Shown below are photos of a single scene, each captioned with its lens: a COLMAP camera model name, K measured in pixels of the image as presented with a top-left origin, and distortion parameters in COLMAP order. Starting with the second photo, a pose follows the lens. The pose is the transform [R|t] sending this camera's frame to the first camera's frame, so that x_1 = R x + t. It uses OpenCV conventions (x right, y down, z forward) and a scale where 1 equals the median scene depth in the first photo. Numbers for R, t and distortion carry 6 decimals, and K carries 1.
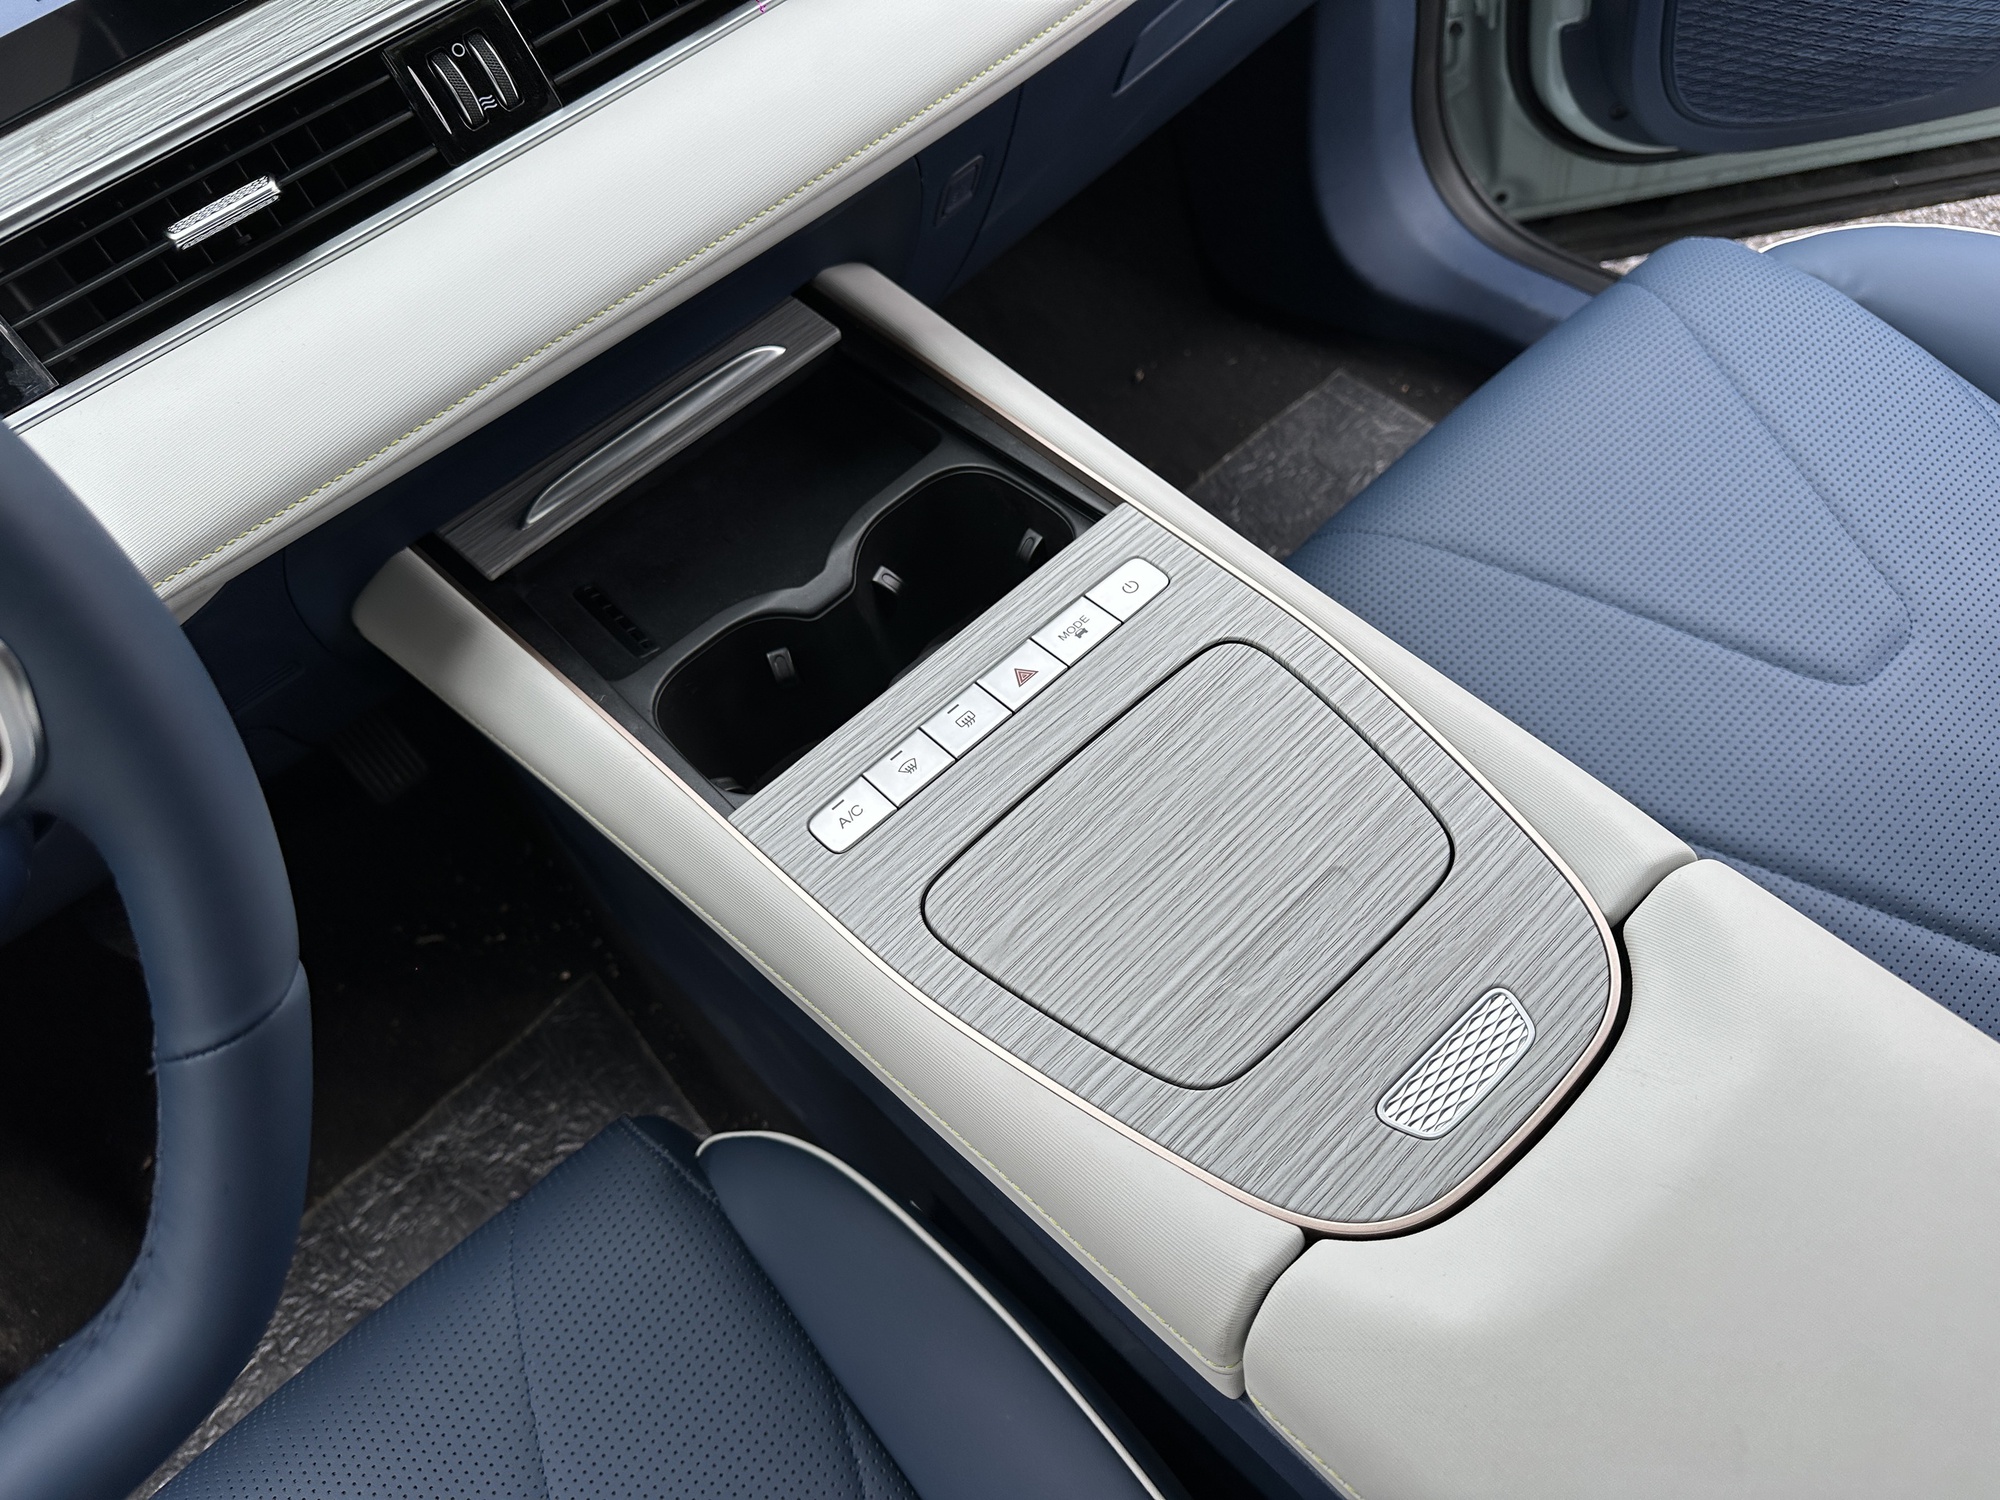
lens RADIAL K [[1422.8, 0, 997.8], [0, 1422.8, 742.4], [0, 0, 1]] dist [0.009755, -0.011454]
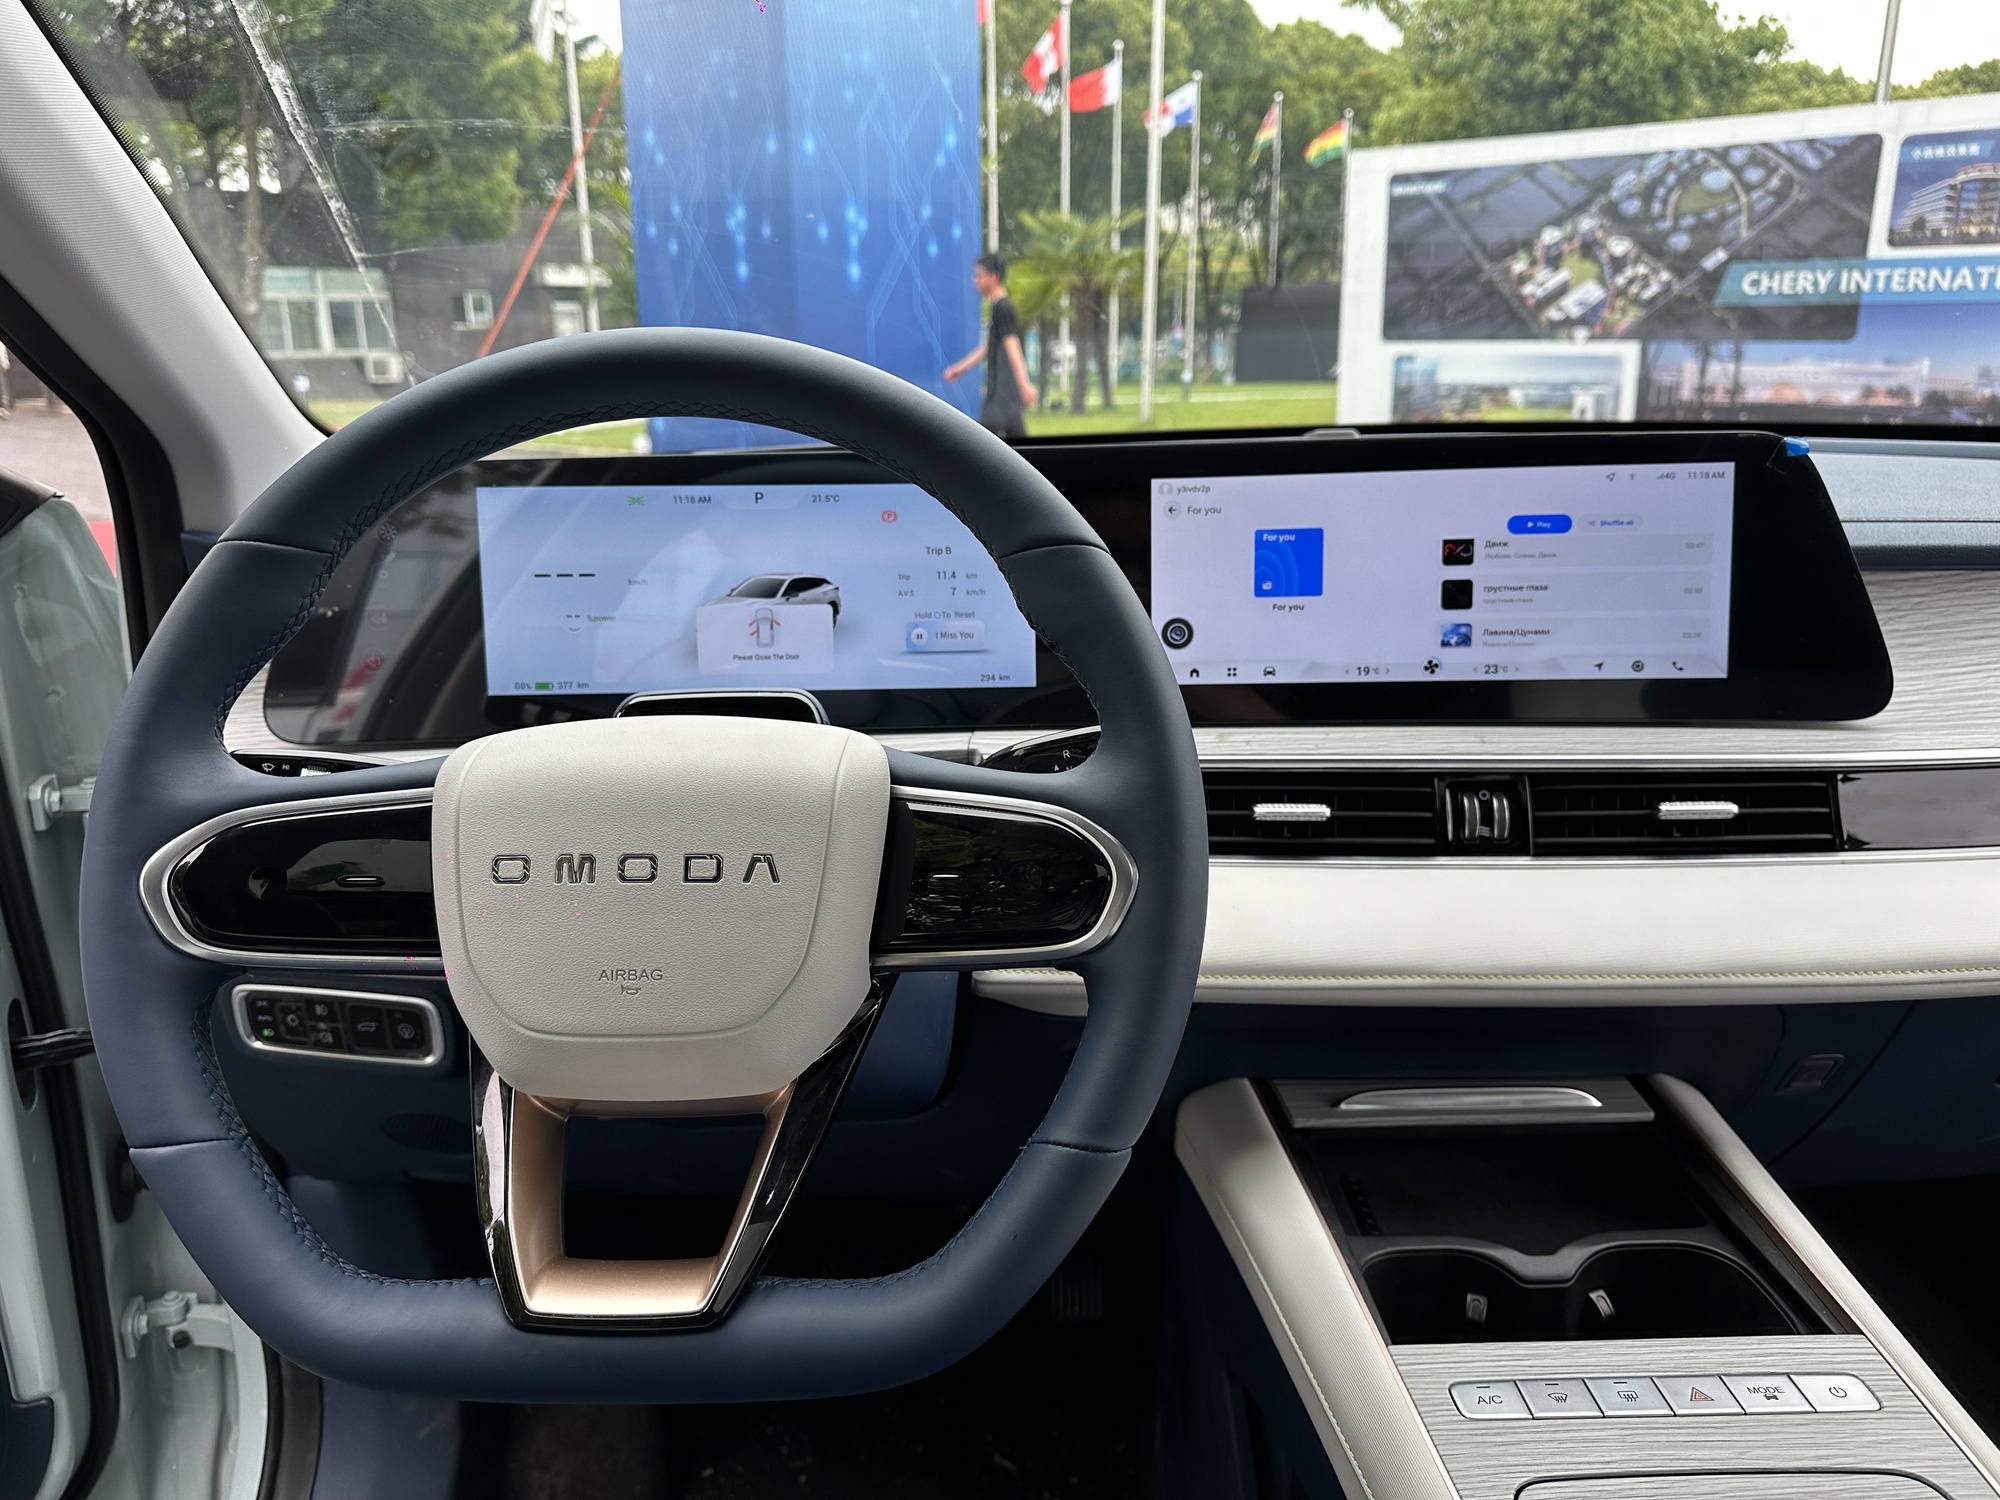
lens RADIAL K [[1422.8, 0, 997.7], [0, 1422.8, 755.1], [0, 0, 1]] dist [0.009755, -0.011454]
pose [[0.742815, 0.341179, -0.576041, 0.077678], [-0.604056, 0.712554, -0.356907, 0.305147], [0.288691, 0.613077, 0.735387, -0.244243]]
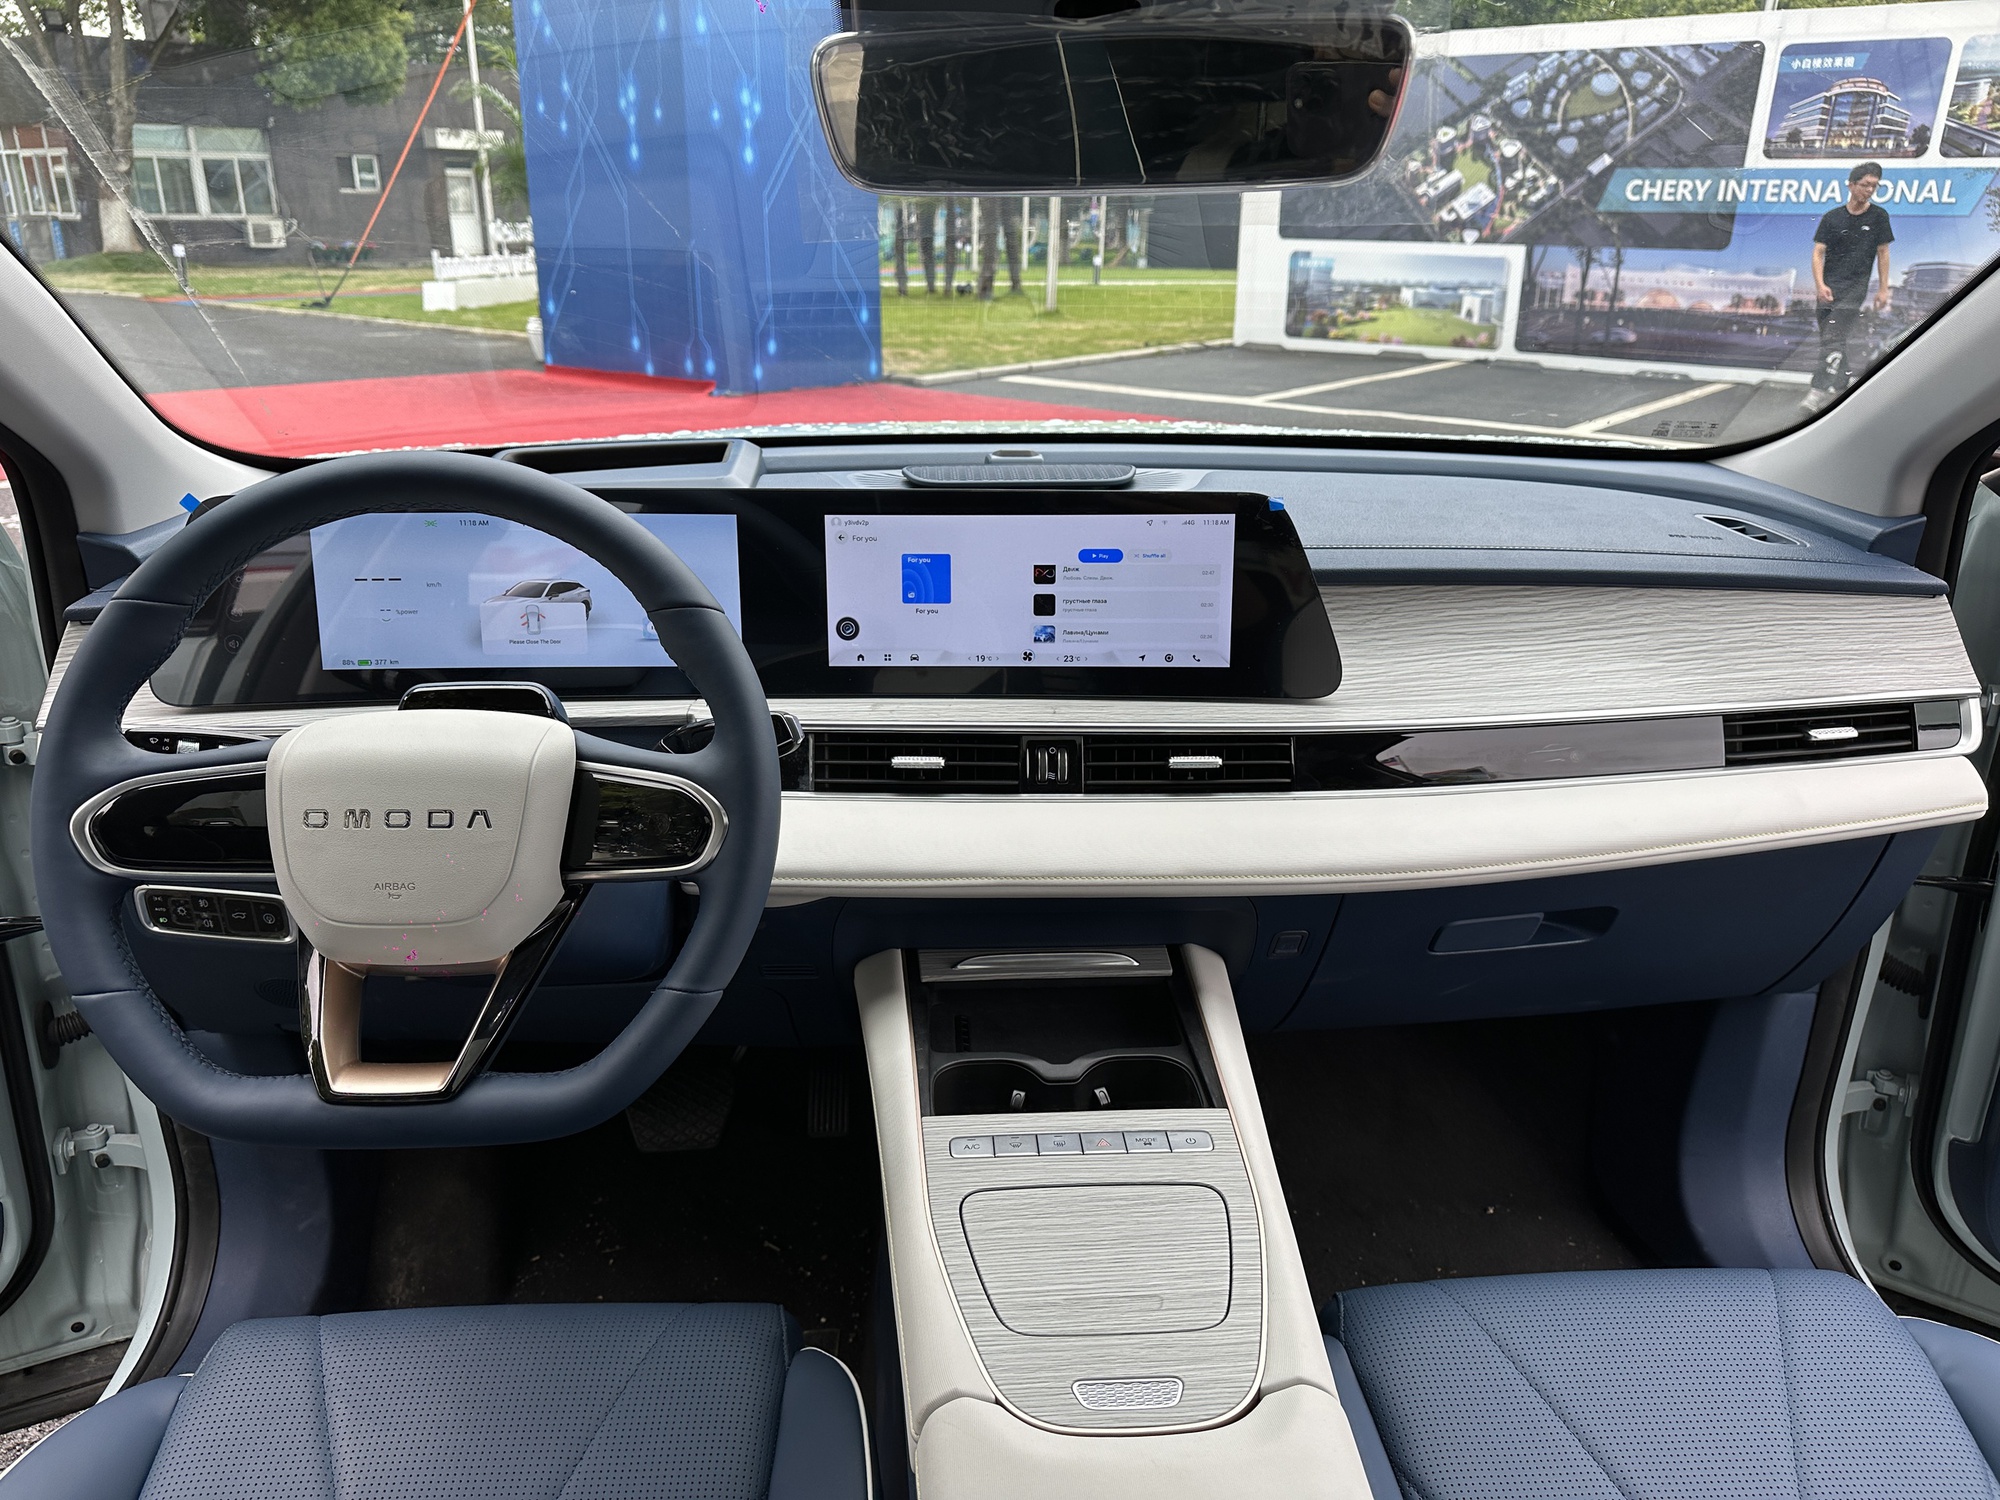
lens RADIAL K [[1422.8, 0, 1010.0], [0, 1422.8, 754.8], [0, 0, 1]] dist [0.009755, -0.011454]
pose [[0.774874, 0.390907, -0.496752, 0.582731], [-0.586523, 0.737671, -0.334413, 0.240411], [0.235715, 0.550485, 0.800878, -0.646349]]
